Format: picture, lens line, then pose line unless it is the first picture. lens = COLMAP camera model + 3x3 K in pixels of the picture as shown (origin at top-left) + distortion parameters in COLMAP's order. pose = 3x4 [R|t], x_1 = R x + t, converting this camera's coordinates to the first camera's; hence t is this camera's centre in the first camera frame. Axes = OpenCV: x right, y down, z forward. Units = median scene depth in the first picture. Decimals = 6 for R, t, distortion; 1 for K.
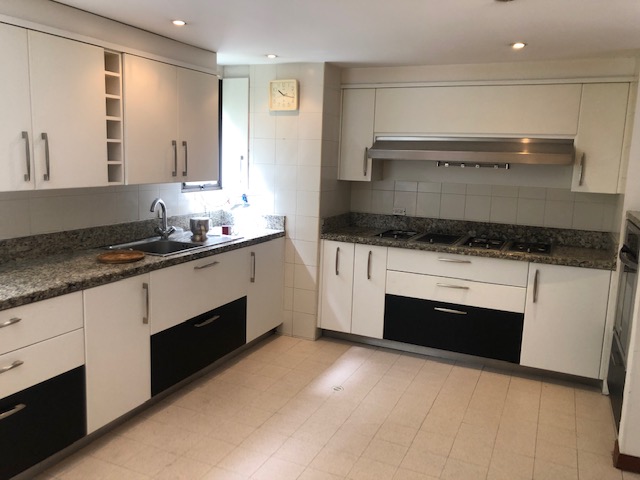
lens RADIAL K [[534.9, 0, 318.1], [0, 534.9, 234.0], [0, 0, 1]] dist [0.049201, -0.045775]
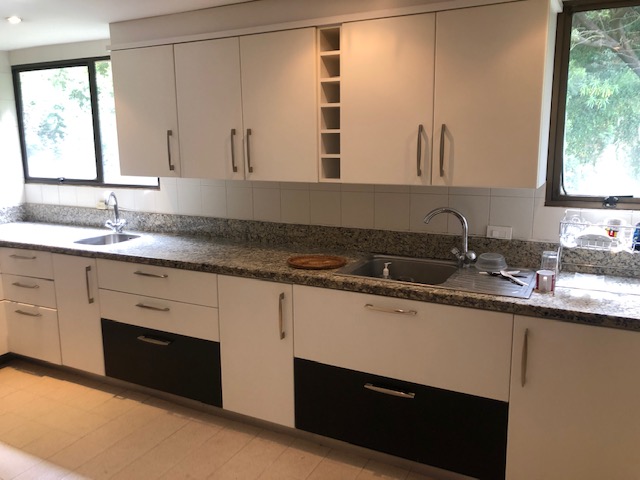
lens RADIAL K [[515.1, 0, 327.4], [0, 515.1, 230.2], [0, 0, 1]] dist [0.029516, -0.000901]
pose [[-0.047430, 0.139441, -0.989094, 0.455380], [-0.138002, 0.979798, 0.144748, -0.131768], [0.989296, 0.143363, -0.027229, 1.008117]]
